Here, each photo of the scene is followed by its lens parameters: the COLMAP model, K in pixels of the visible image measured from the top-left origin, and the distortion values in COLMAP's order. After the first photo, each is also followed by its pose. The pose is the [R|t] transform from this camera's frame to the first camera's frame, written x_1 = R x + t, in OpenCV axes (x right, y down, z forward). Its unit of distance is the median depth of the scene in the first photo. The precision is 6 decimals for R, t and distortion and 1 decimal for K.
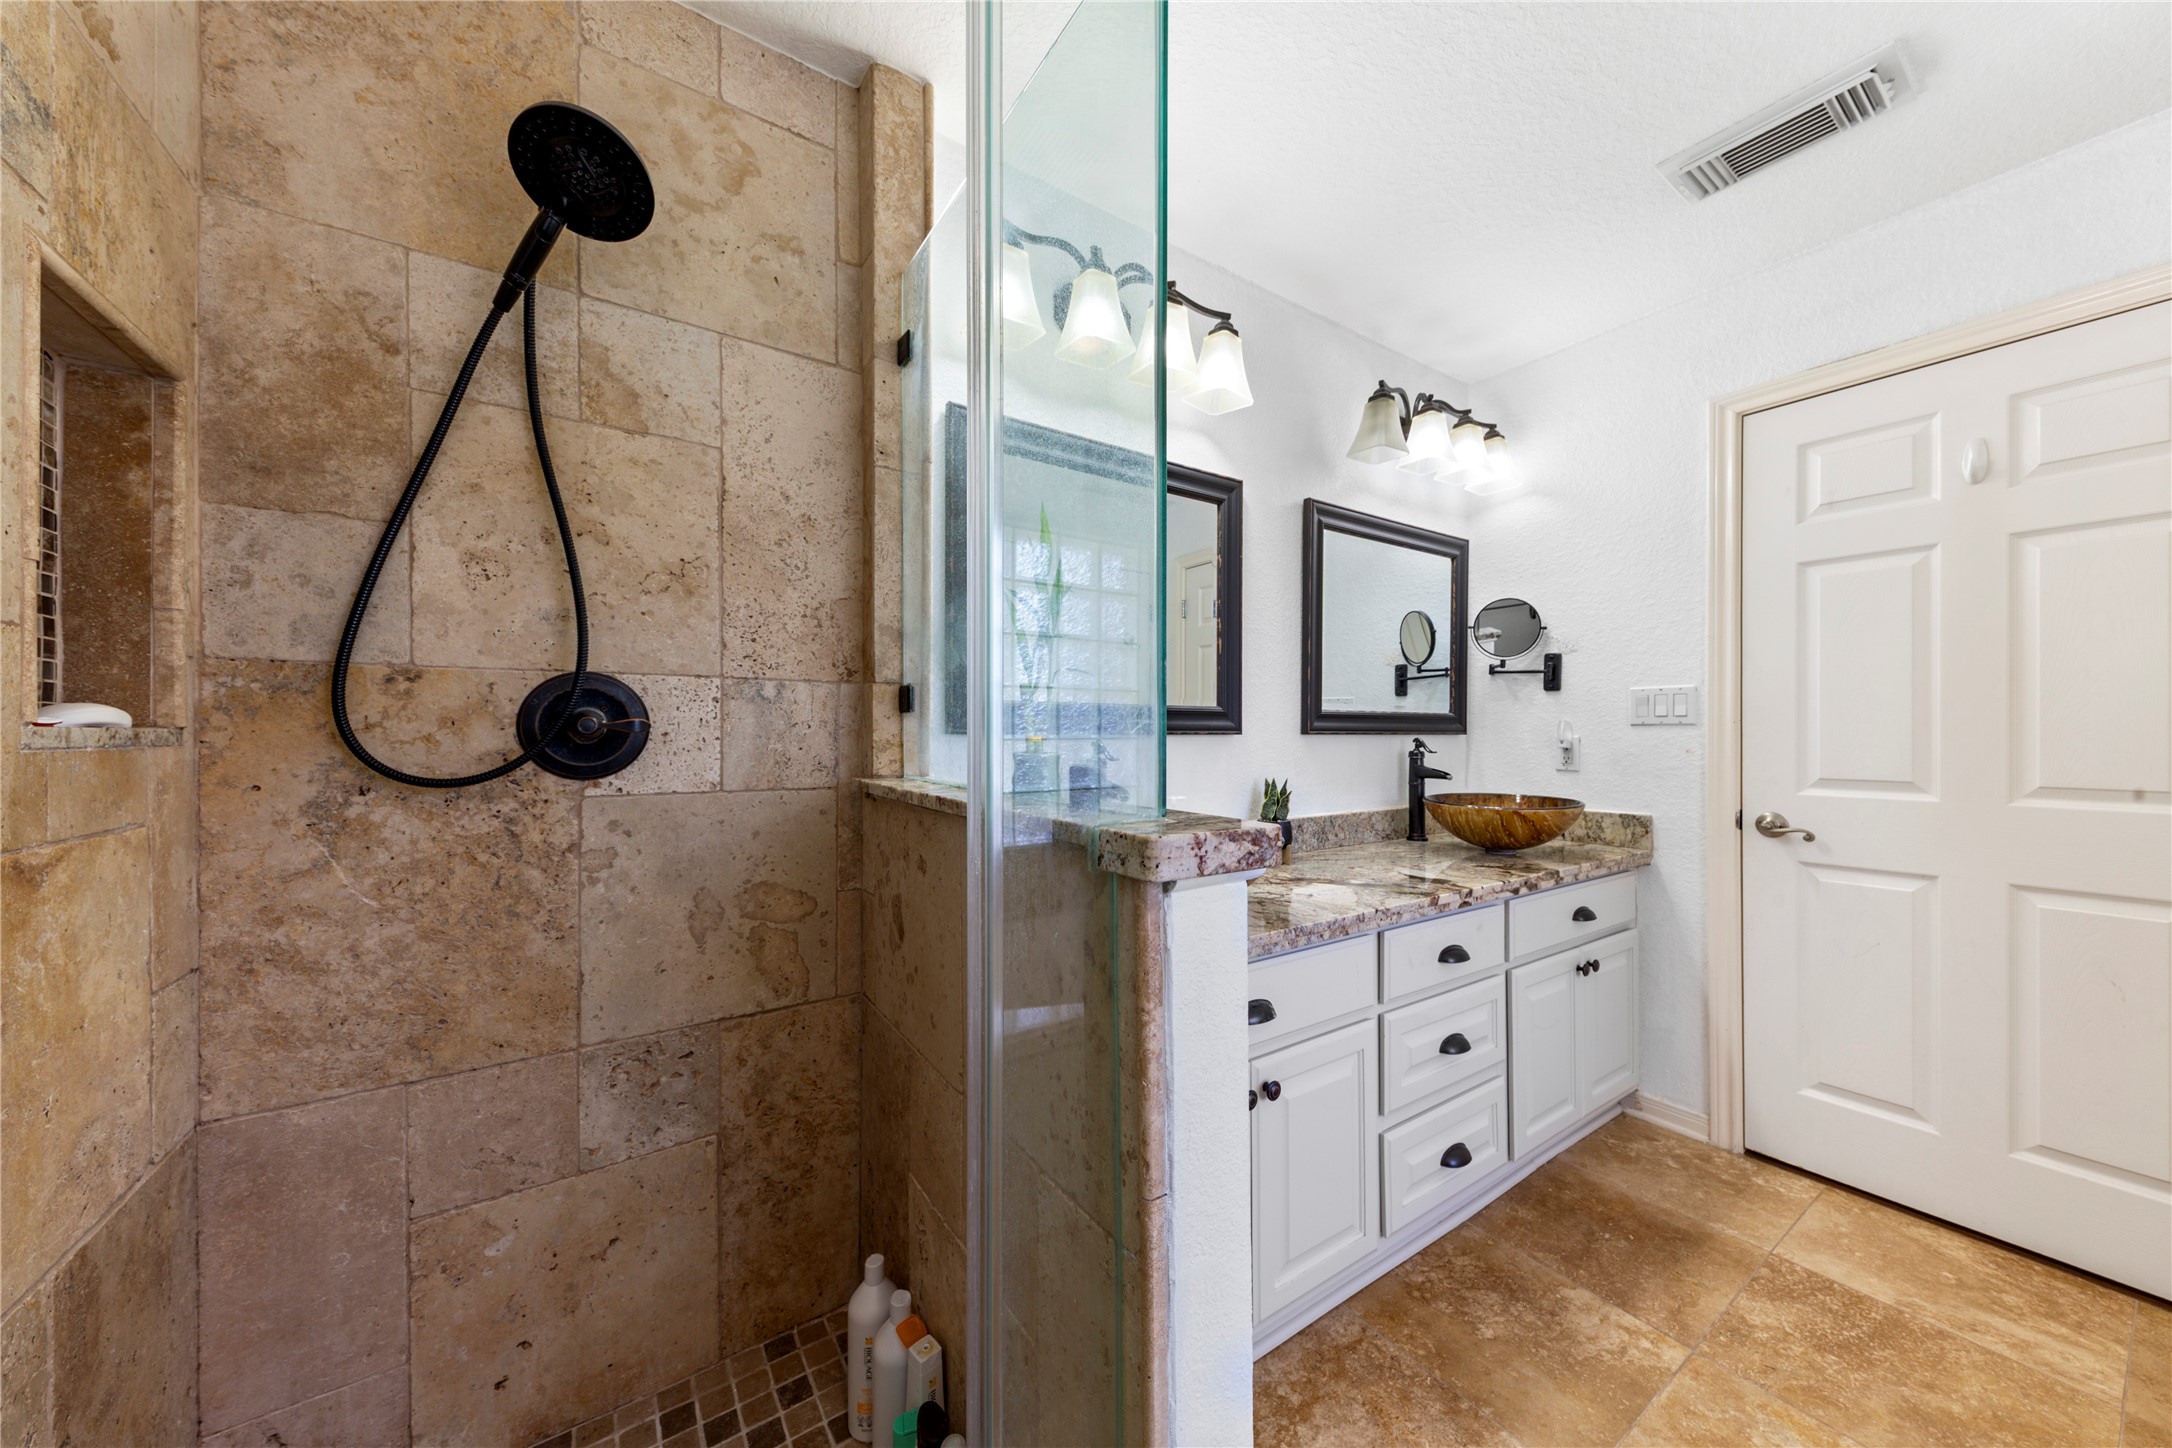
lens RADIAL K [[740.7, 0, 1090.3], [0, 740.7, 731.8], [0, 0, 1]] dist [-0.000257, -0.000358]
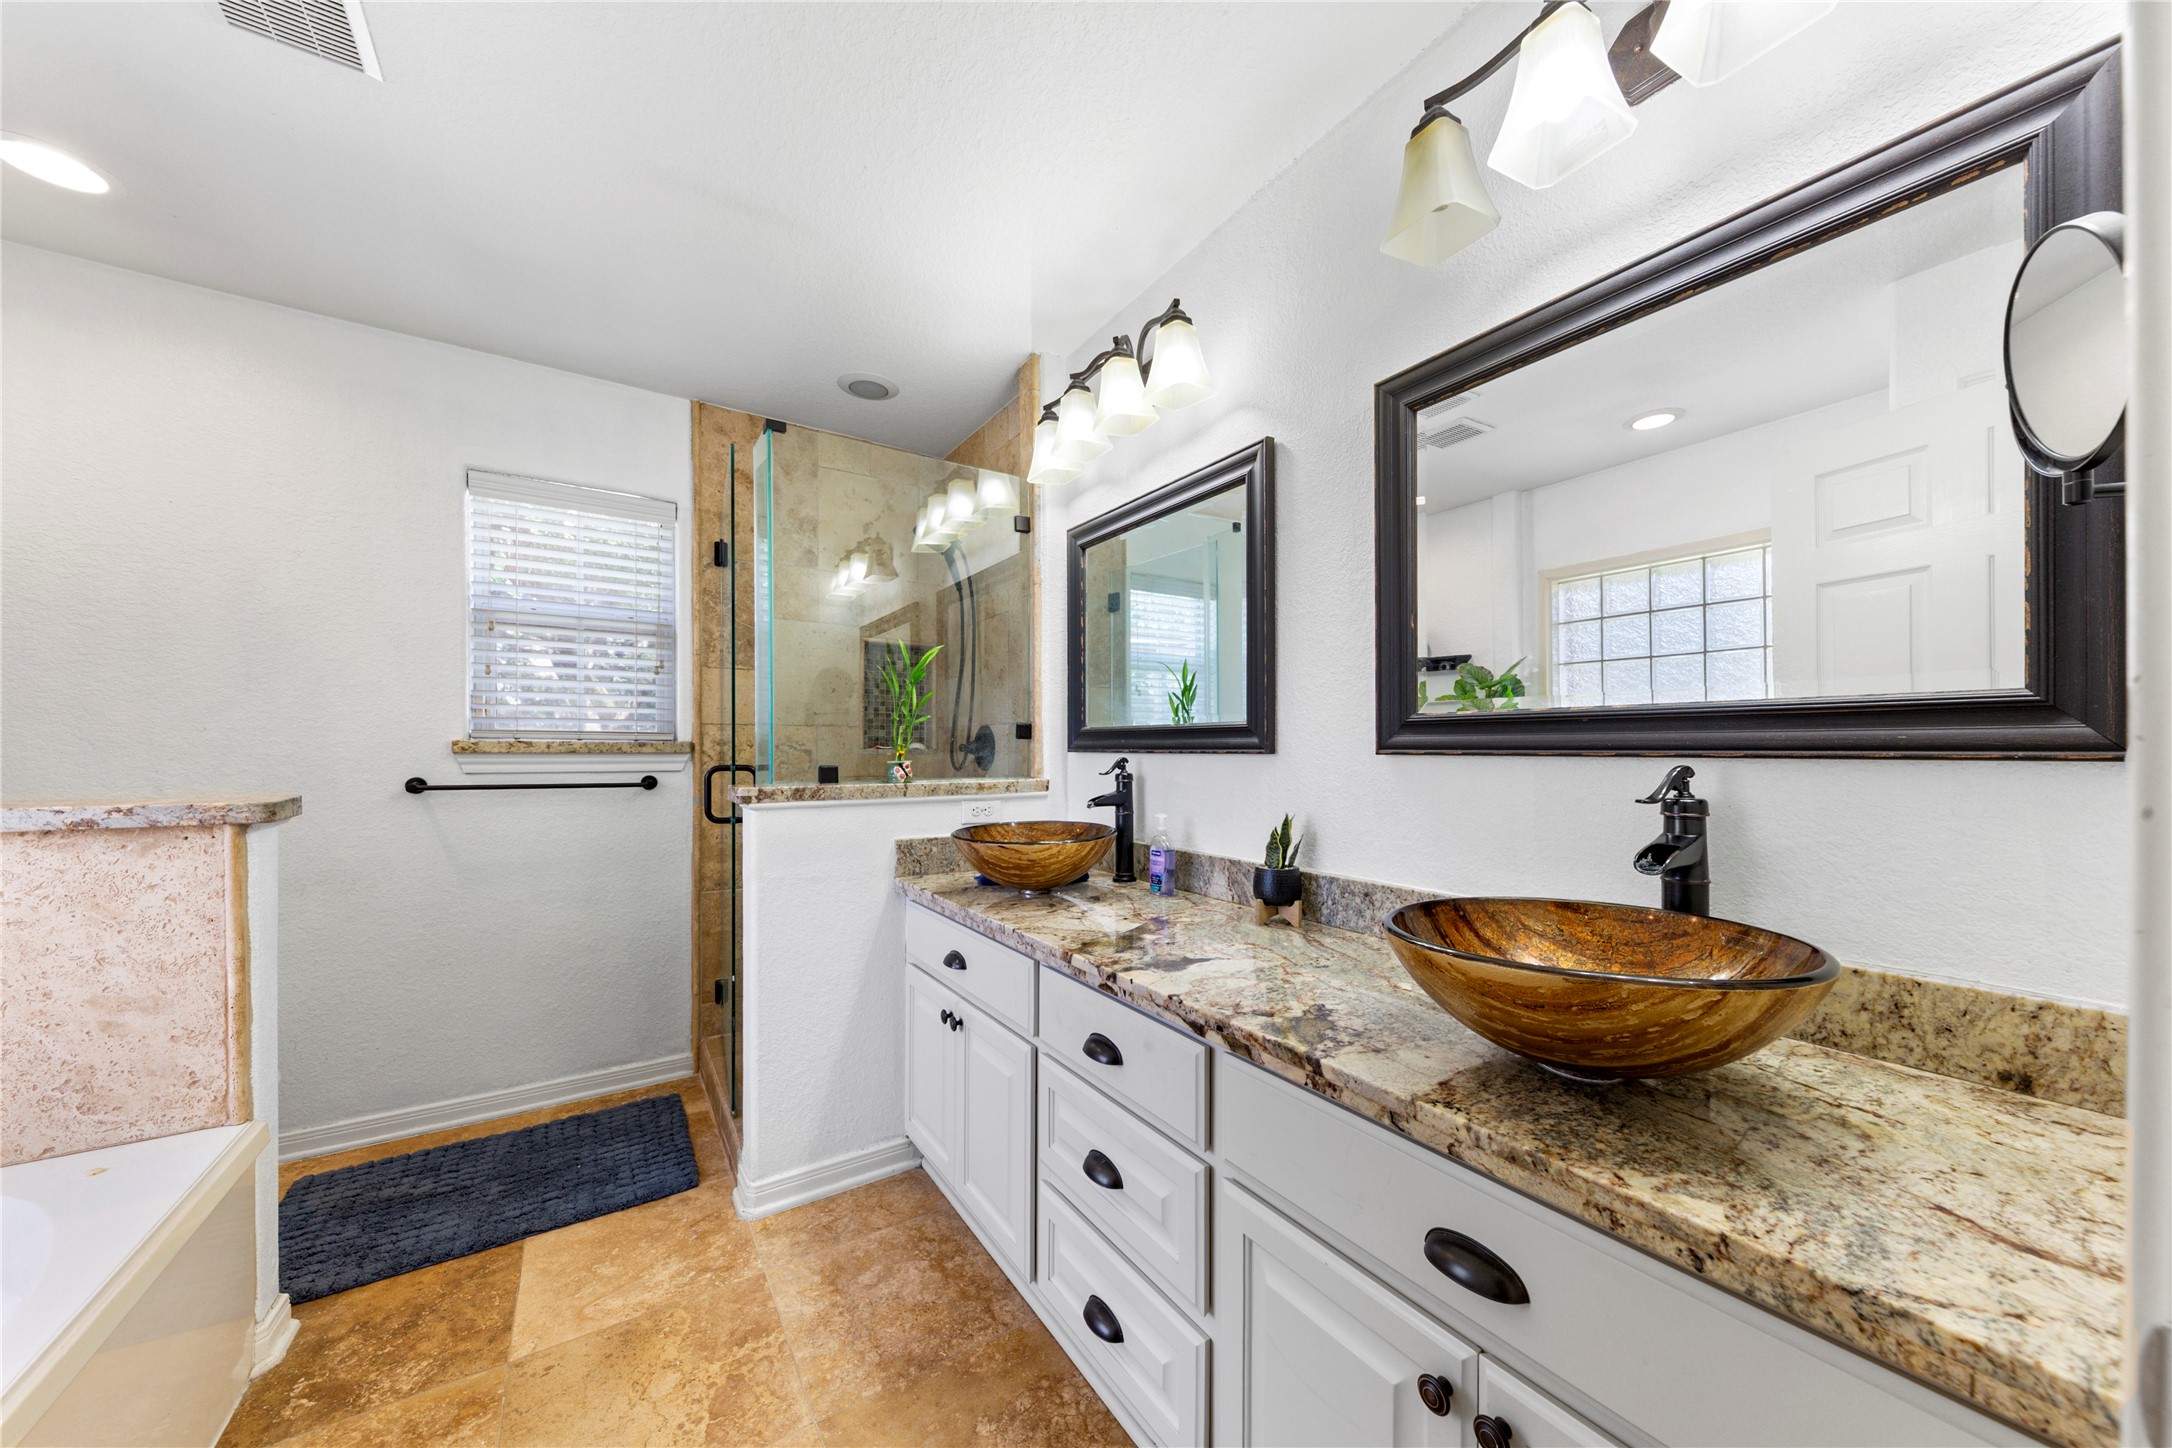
lens RADIAL K [[740.7, 0, 1082.2], [0, 740.7, 759.6], [0, 0, 1]] dist [-0.000257, -0.000358]
pose [[-0.022368, 0.001997, -0.999748, 1.091426], [0.005824, 0.999981, 0.001868, 0.006842], [0.999733, -0.005780, -0.022379, 0.878958]]
